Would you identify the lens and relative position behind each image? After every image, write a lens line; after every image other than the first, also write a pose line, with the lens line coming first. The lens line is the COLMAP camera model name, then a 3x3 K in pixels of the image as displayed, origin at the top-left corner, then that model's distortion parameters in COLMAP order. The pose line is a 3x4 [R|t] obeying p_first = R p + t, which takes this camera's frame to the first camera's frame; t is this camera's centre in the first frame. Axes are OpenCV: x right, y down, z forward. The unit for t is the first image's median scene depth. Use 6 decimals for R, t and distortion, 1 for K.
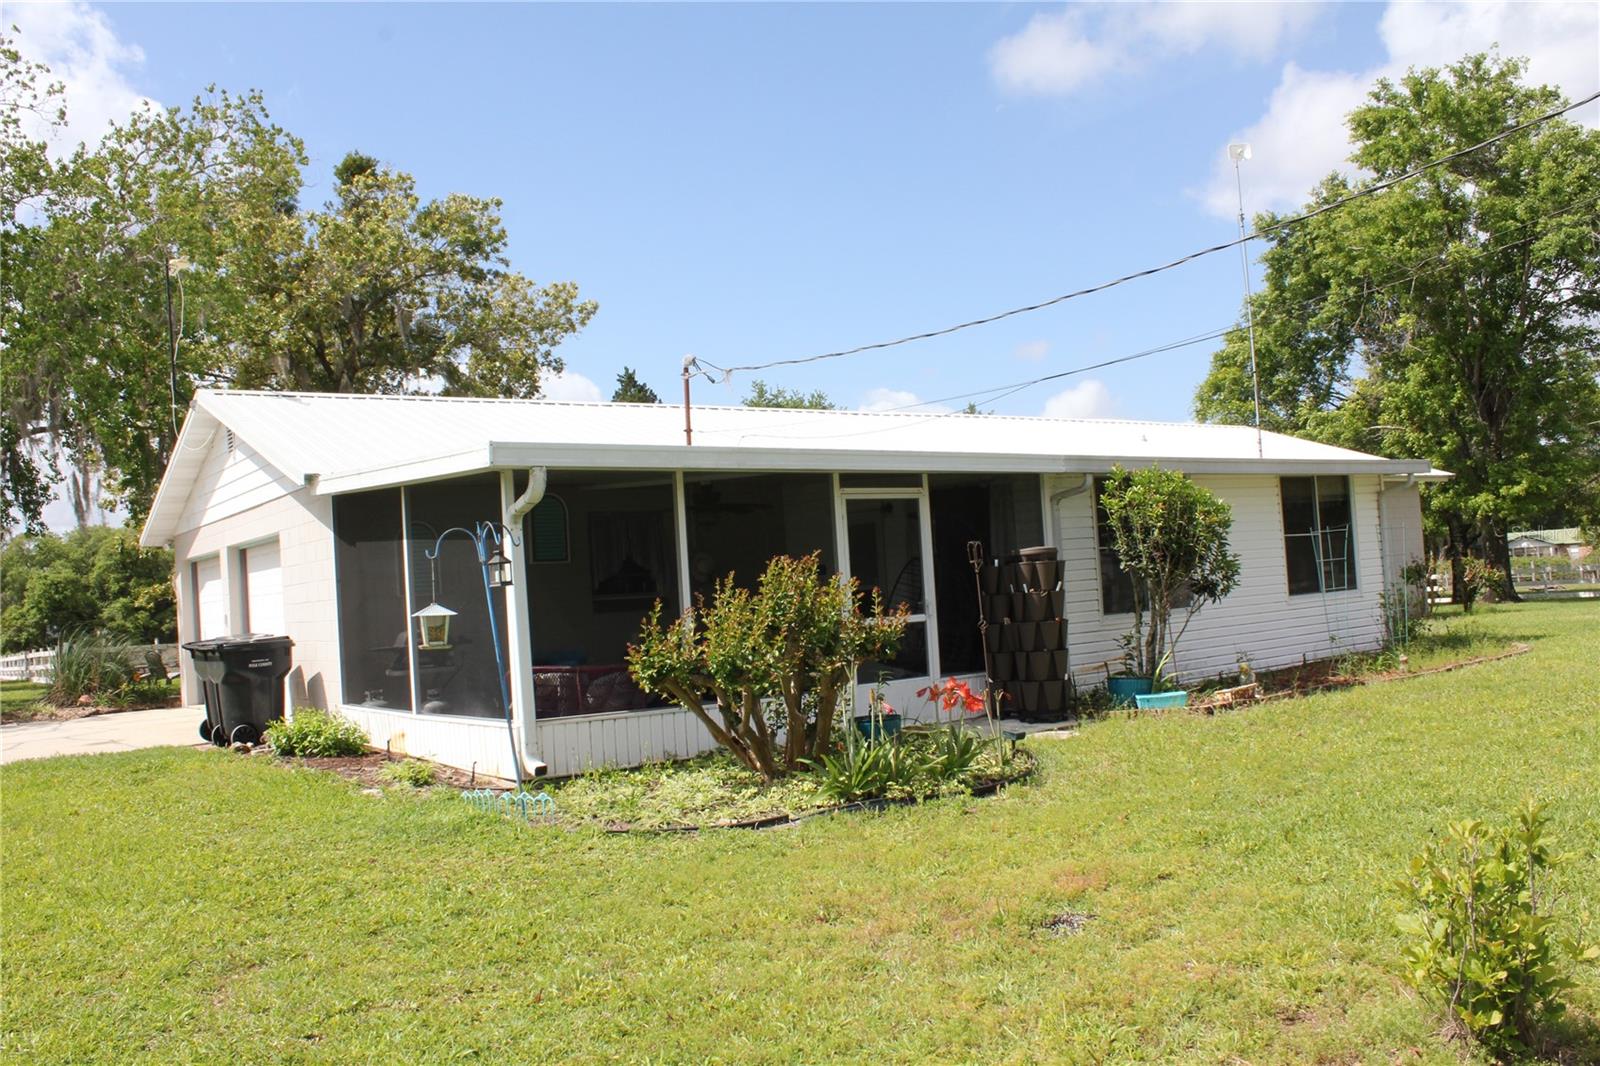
lens RADIAL K [[1345.1, 0, 799.8], [0, 1345.1, 544.0], [0, 0, 1]] dist [-0.170562, 0.160479]
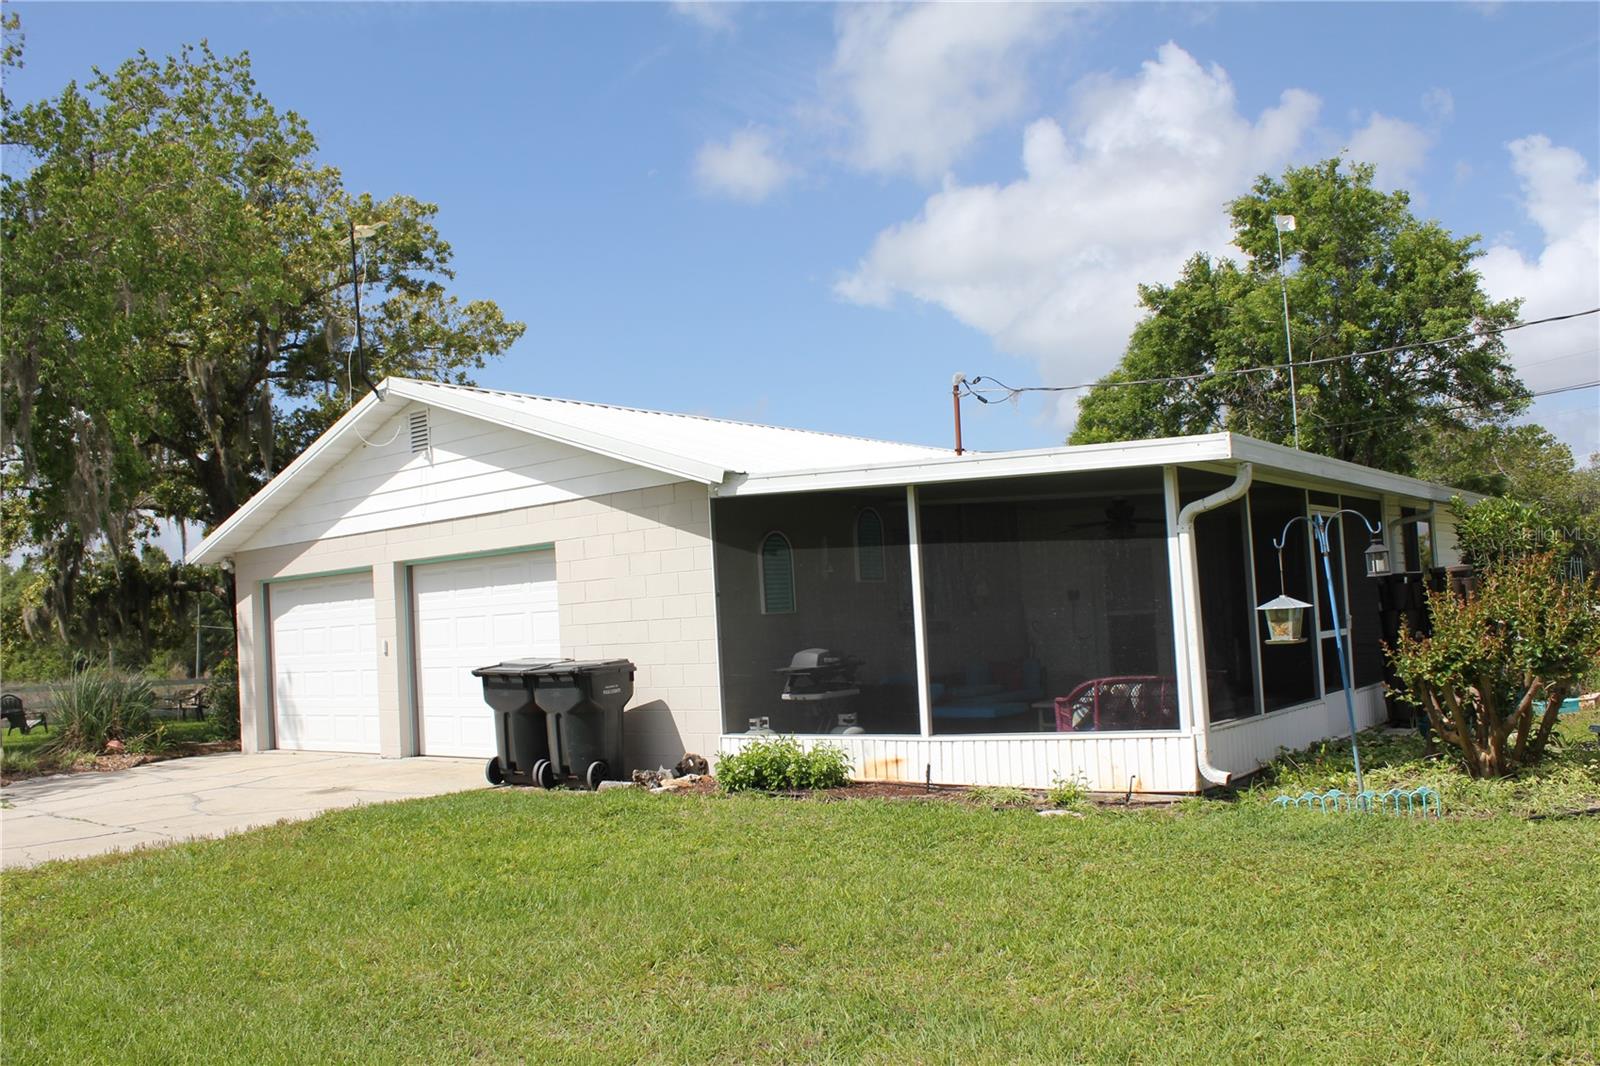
lens RADIAL K [[1345.1, 0, 799.8], [0, 1345.1, 544.0], [0, 0, 1]] dist [-0.170562, 0.160479]
pose [[0.959944, 0.027566, 0.278832, -0.422730], [-0.014885, 0.998761, -0.047494, 0.027927], [-0.279796, 0.041441, 0.959165, 0.094218]]
